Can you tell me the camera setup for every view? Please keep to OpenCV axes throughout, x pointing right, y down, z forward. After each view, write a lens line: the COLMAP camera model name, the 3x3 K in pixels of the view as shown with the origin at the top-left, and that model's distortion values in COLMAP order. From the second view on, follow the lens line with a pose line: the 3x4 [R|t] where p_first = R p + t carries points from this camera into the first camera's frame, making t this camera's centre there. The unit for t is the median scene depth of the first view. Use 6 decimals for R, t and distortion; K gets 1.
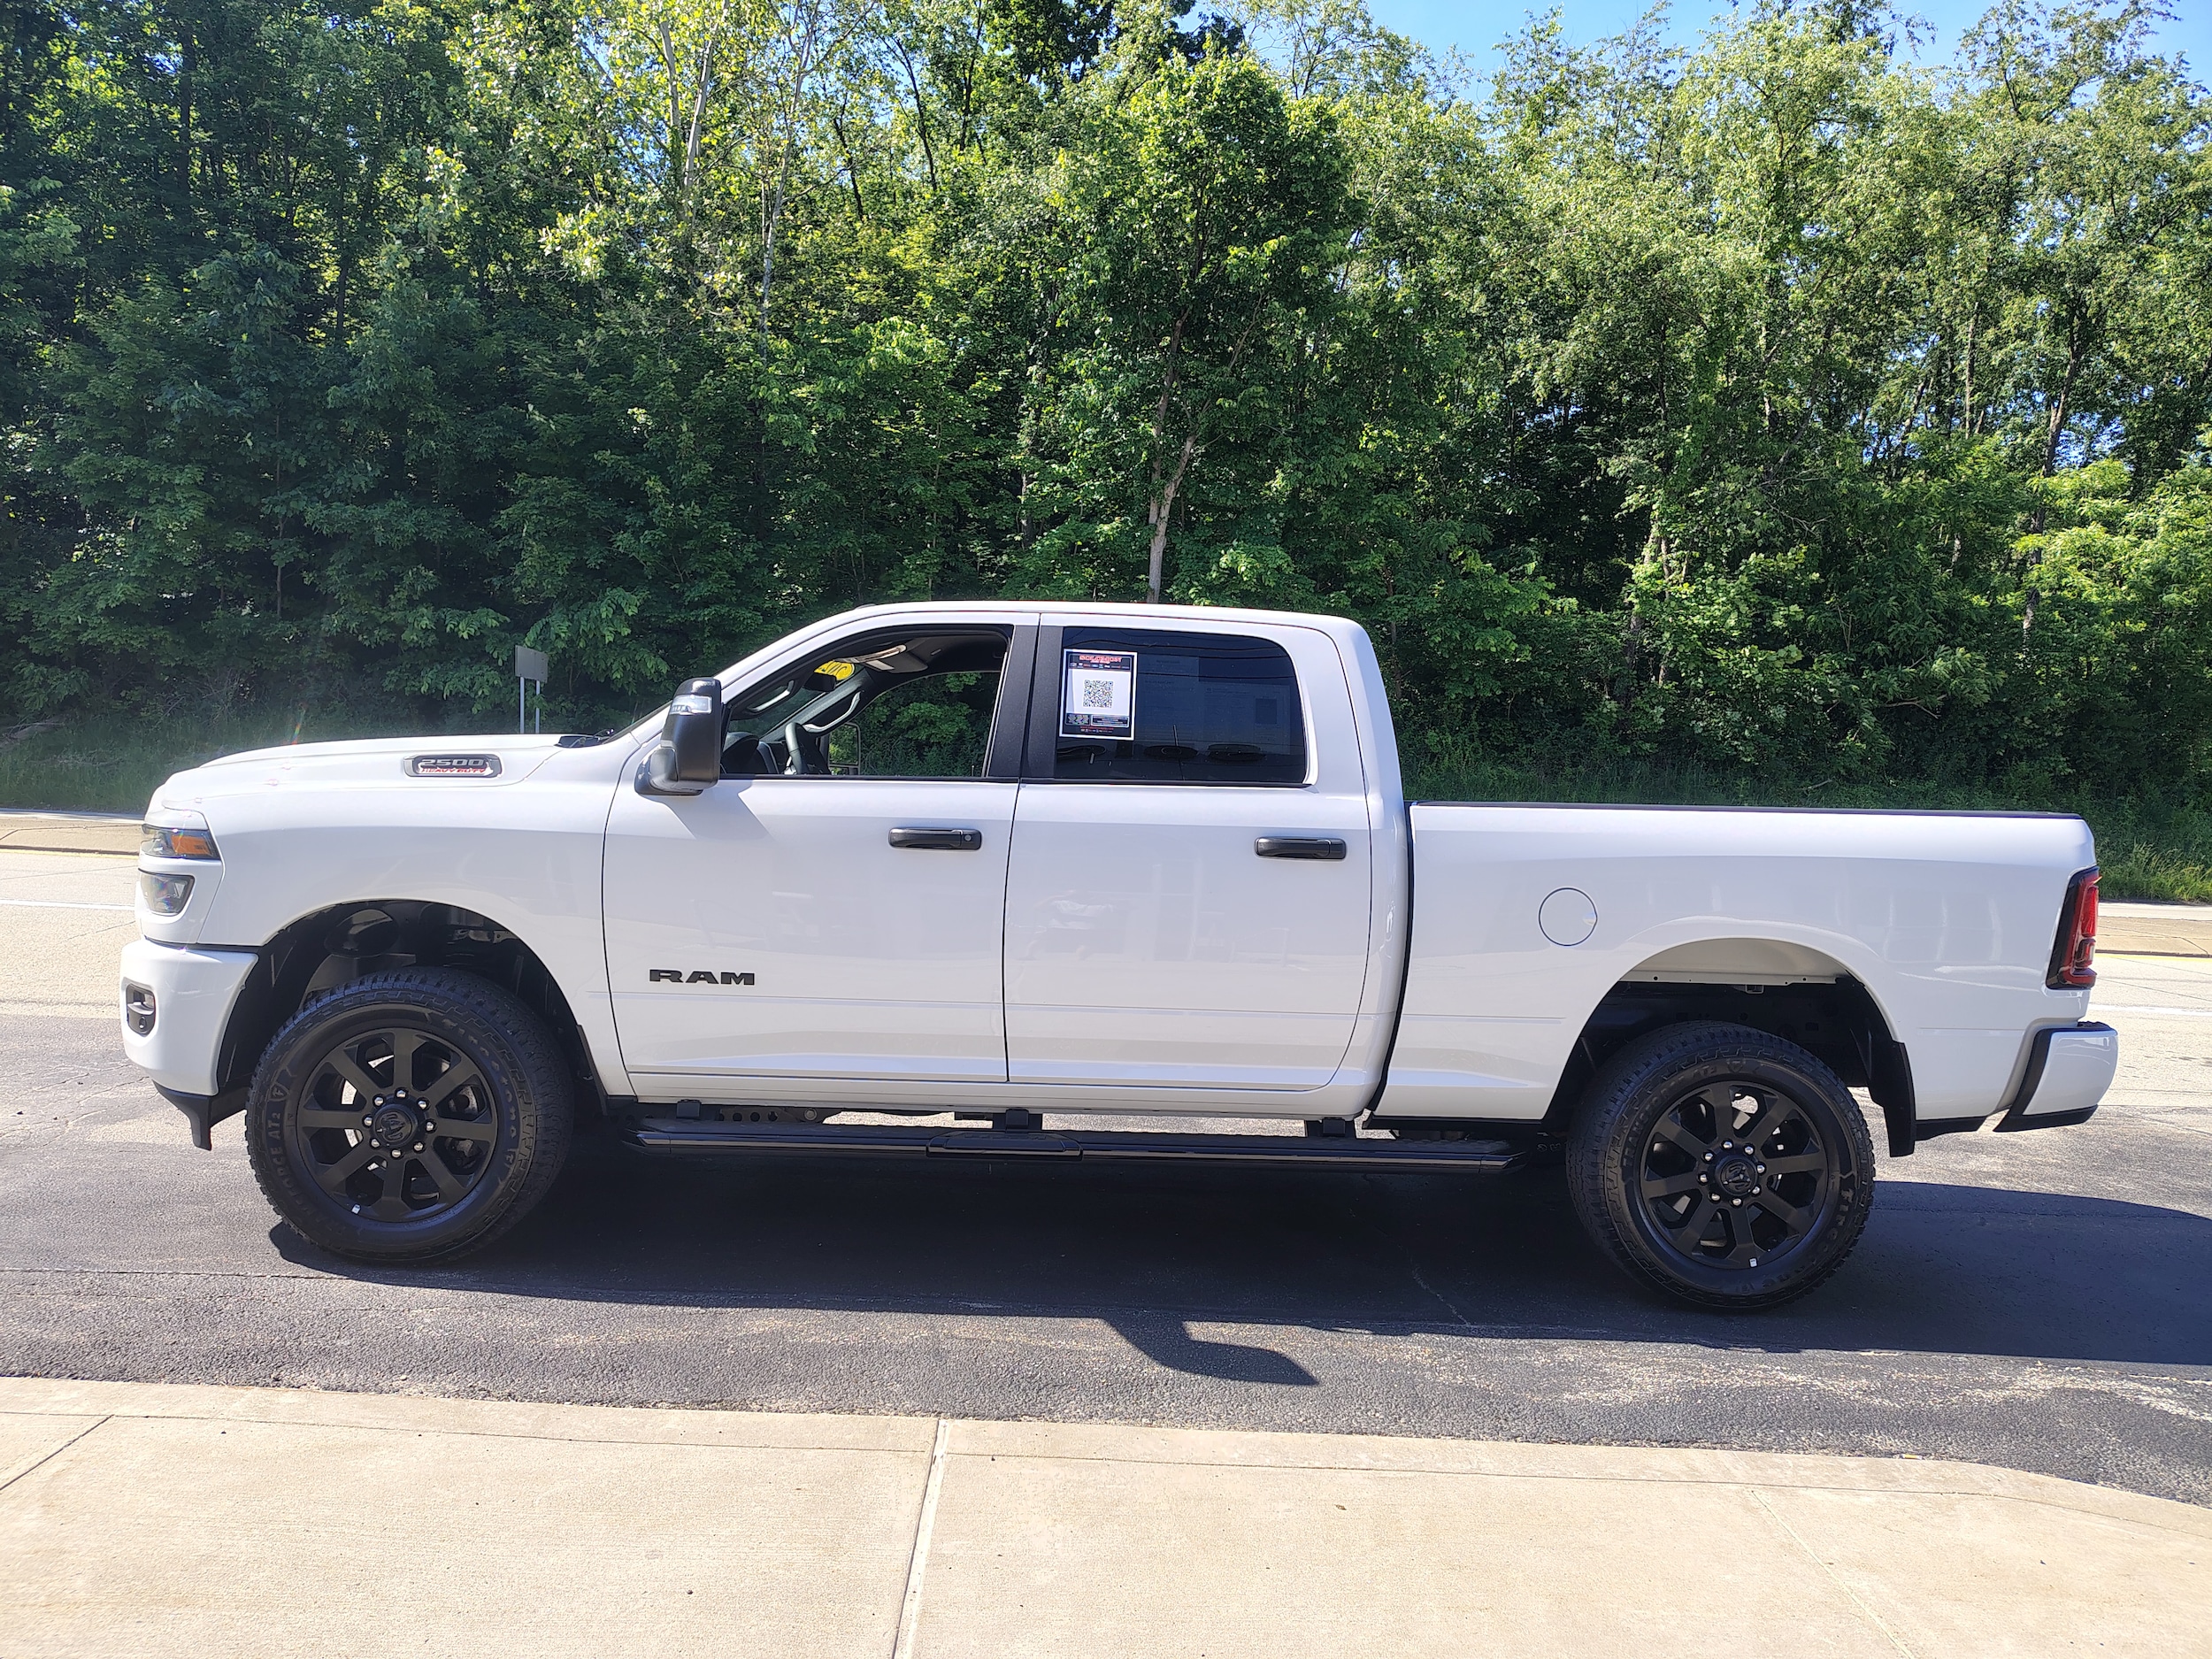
lens RADIAL K [[1517.7, 0, 1101.0], [0, 1517.7, 832.4], [0, 0, 1]] dist [0.004506, -0.004051]
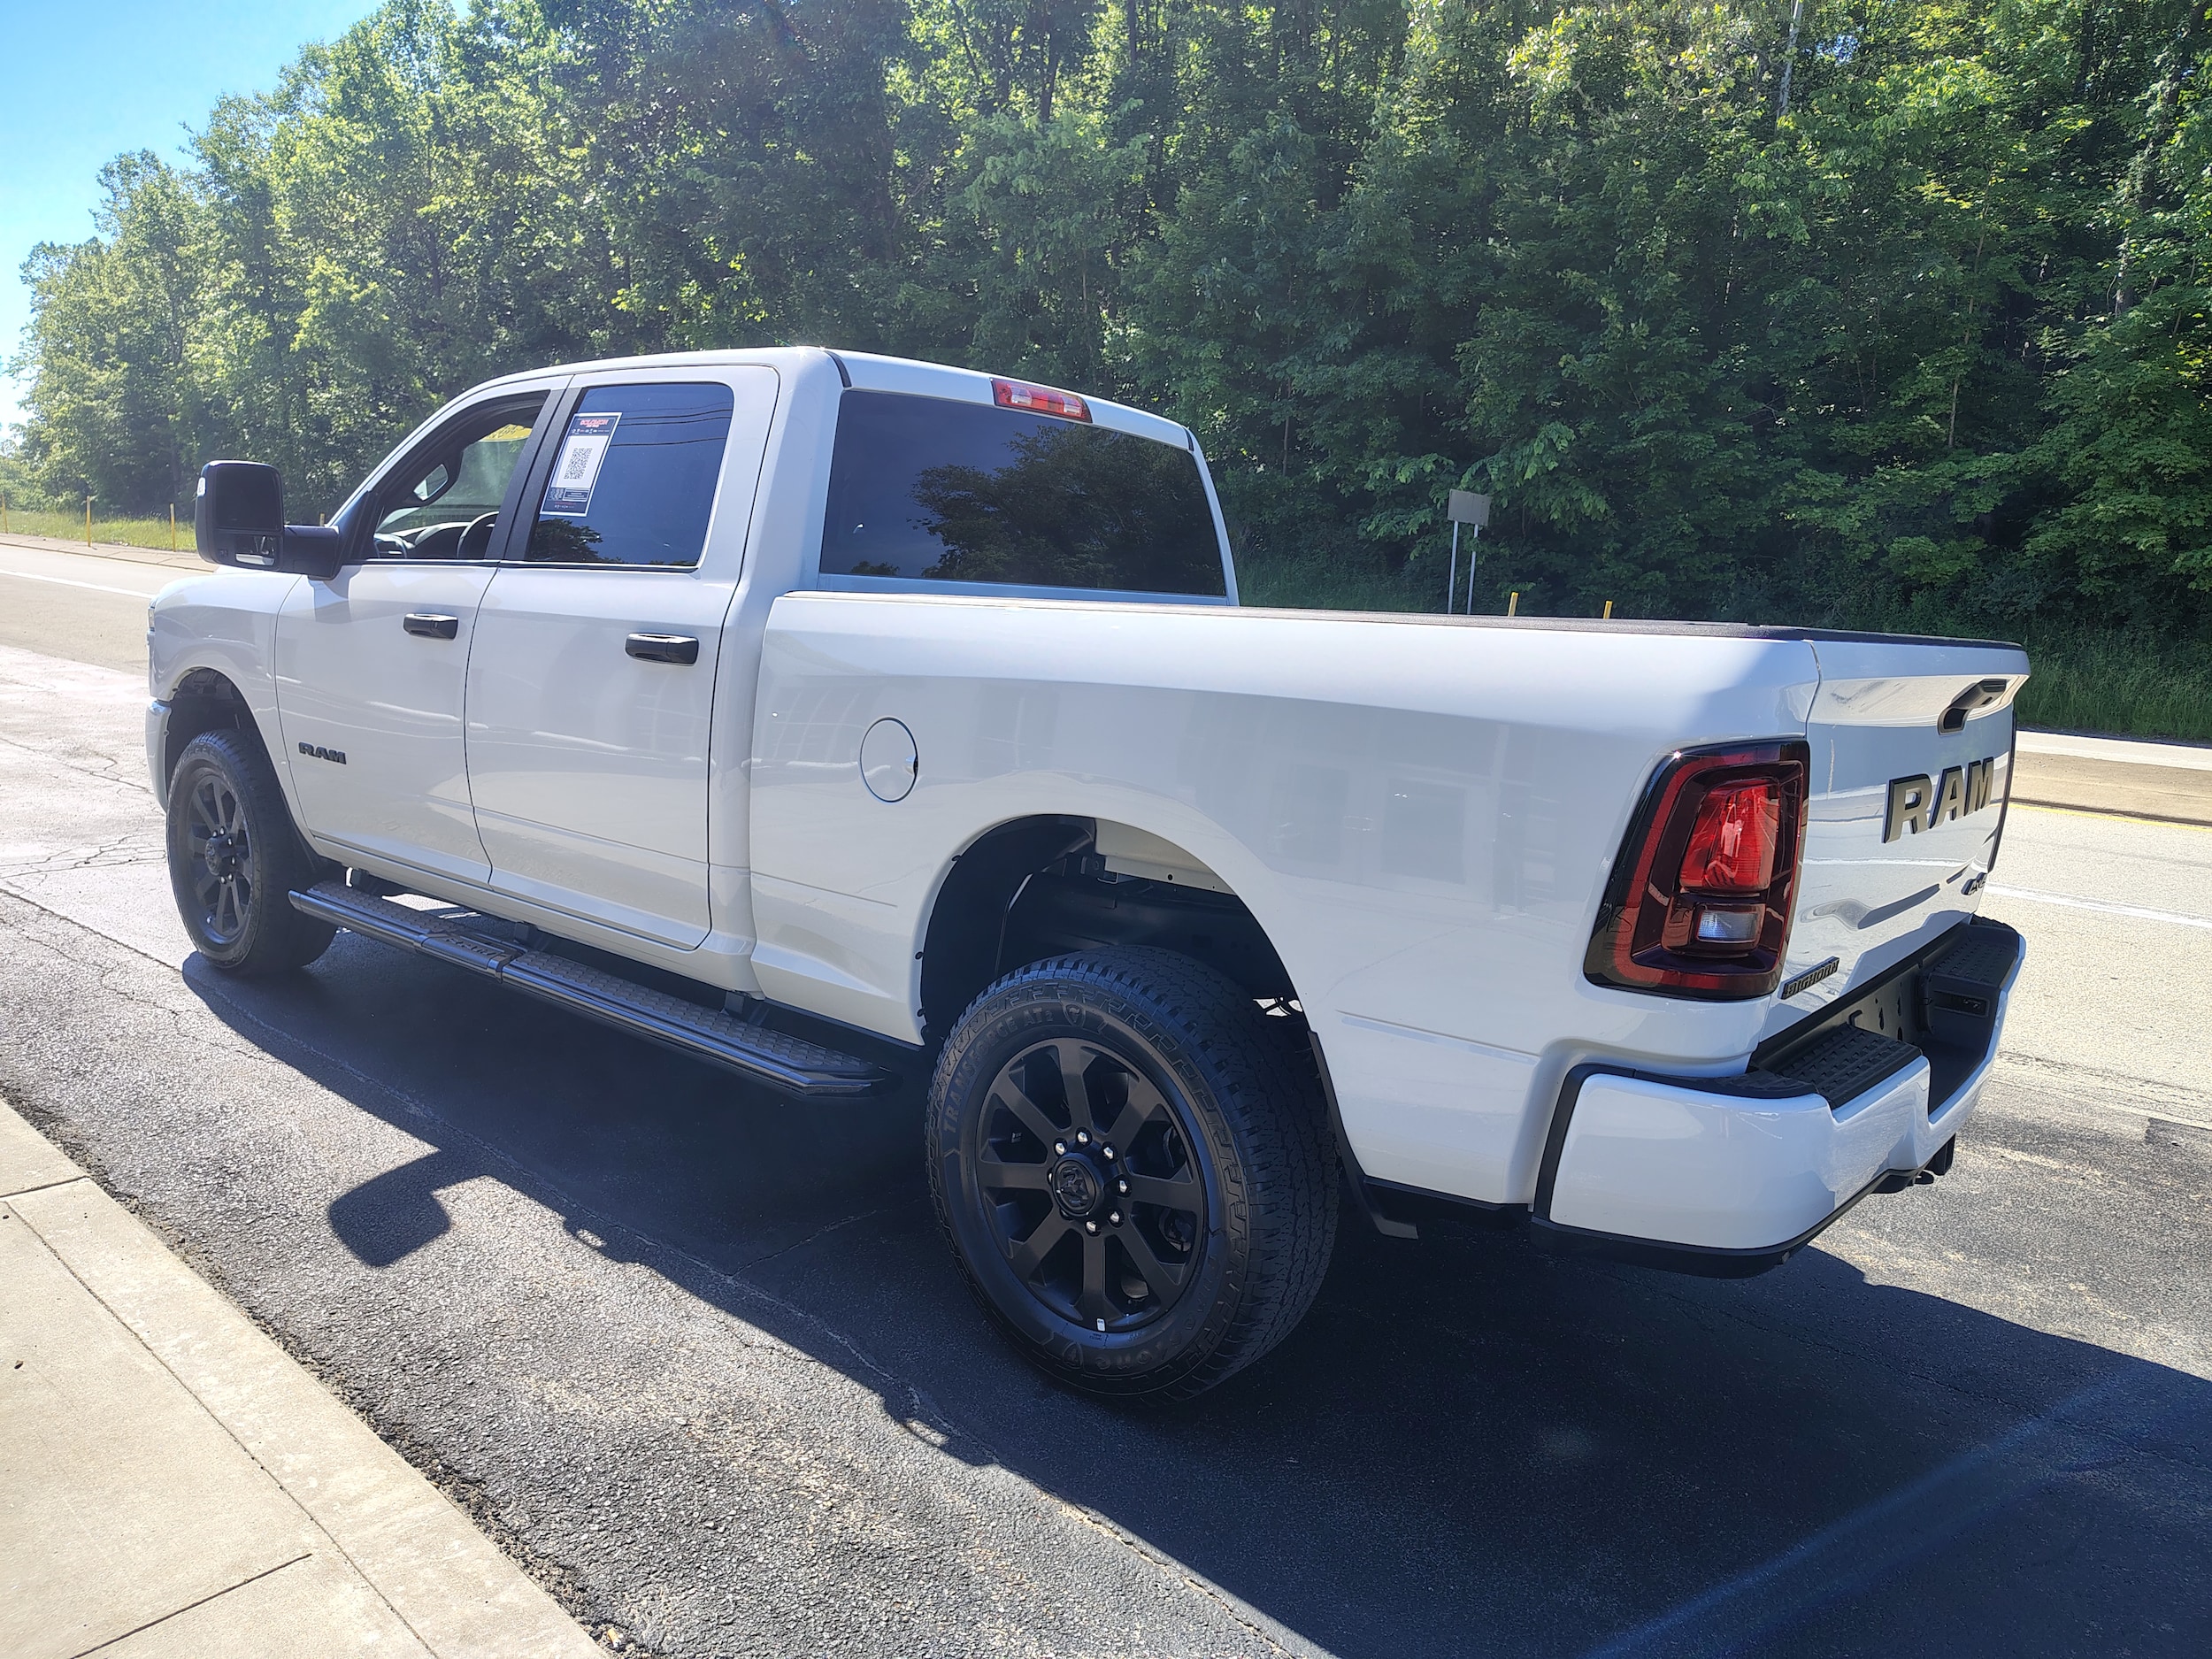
lens RADIAL K [[1517.7, 0, 1116.2], [0, 1517.7, 847.5], [0, 0, 1]] dist [0.004506, -0.004051]
pose [[0.742980, 0.109037, -0.660373, 0.136210], [-0.039810, 0.992094, 0.119019, 0.001785], [0.668129, -0.062139, 0.741446, 0.090566]]
